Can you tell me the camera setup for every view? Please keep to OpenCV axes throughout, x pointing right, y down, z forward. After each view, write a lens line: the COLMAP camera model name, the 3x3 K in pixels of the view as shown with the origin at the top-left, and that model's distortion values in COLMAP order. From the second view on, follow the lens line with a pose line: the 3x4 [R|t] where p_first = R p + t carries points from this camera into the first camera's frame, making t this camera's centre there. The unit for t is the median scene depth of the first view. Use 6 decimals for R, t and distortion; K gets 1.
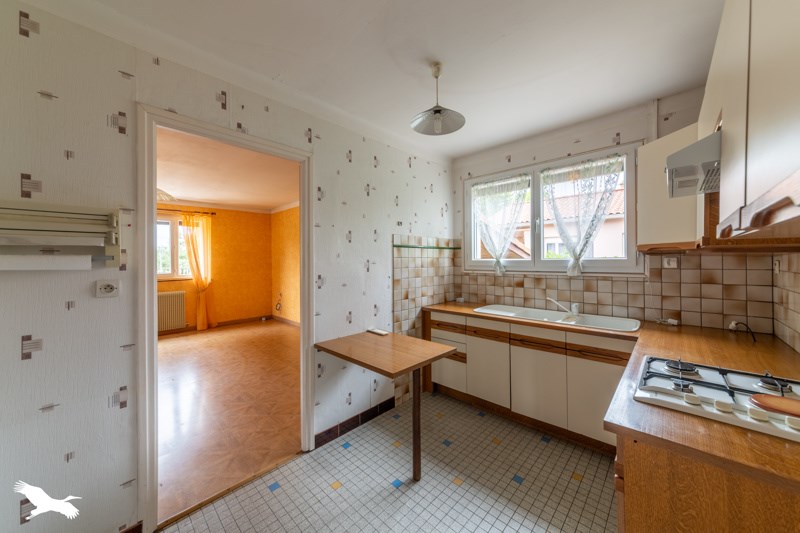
lens RADIAL K [[285.6, 0, 400.4], [0, 285.6, 262.1], [0, 0, 1]] dist [-0.000216, -0.000228]
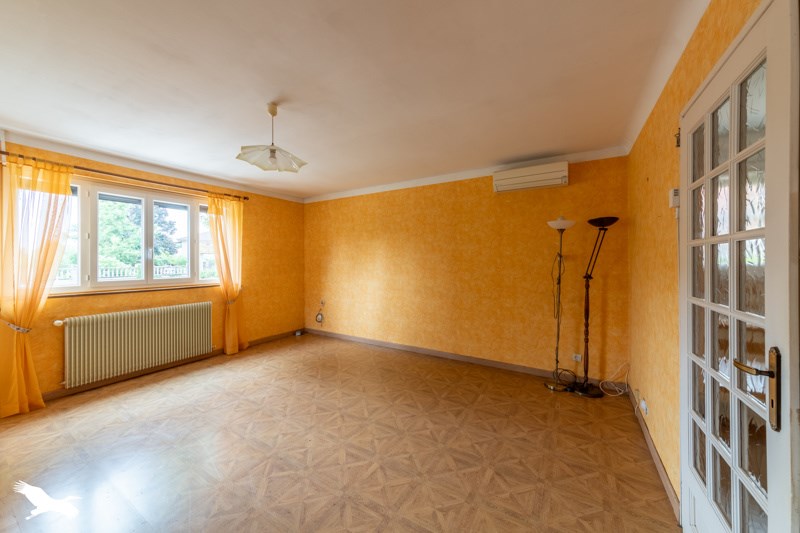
lens RADIAL K [[285.6, 0, 399.7], [0, 285.6, 263.1], [0, 0, 1]] dist [-0.000216, -0.000228]
pose [[0.976357, 0.006789, 0.216058, -0.336674], [-0.006169, 0.999975, -0.003542, 0.001334], [-0.216077, 0.002126, 0.976374, 0.139122]]
